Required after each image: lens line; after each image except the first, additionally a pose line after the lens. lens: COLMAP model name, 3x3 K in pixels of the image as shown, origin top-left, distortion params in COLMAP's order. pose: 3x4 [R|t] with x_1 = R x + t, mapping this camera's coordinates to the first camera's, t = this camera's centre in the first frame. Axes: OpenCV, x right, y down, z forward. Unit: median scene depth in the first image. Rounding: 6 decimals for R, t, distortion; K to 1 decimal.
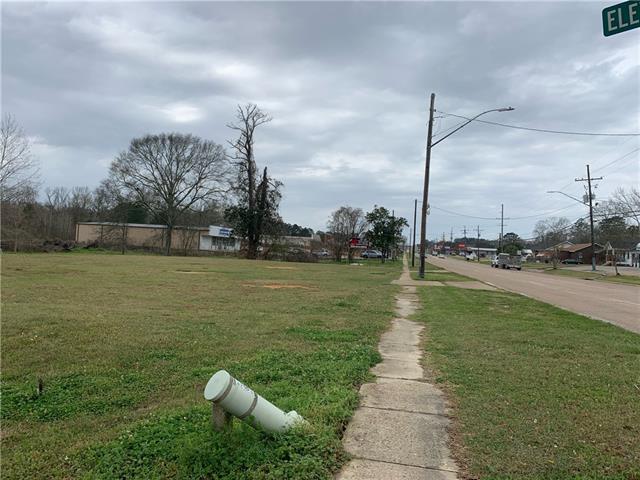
lens RADIAL K [[486.6, 0, 320.0], [0, 486.6, 219.1], [0, 0, 1]] dist [0.002574, -0.001482]
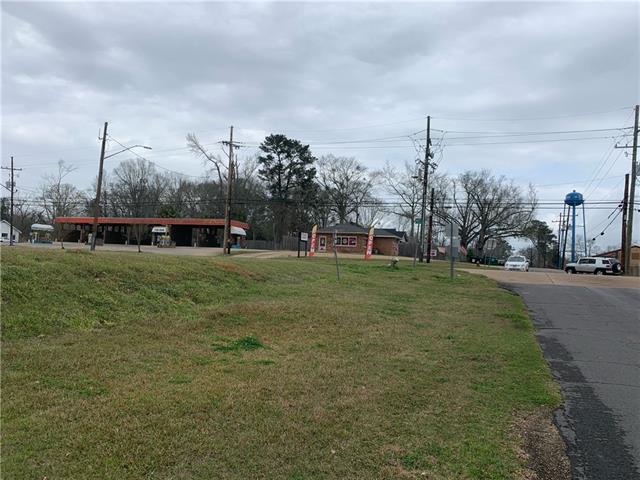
lens RADIAL K [[467.0, 0, 320.0], [0, 467.0, 240.0], [0, 0, 1]] dist [-0.010598, -0.005088]
pose [[0.188991, 0.009302, 0.981935, -0.582128], [-0.100983, 0.994838, 0.010011, 0.005030], [-0.976773, -0.101050, 0.188955, 0.057138]]
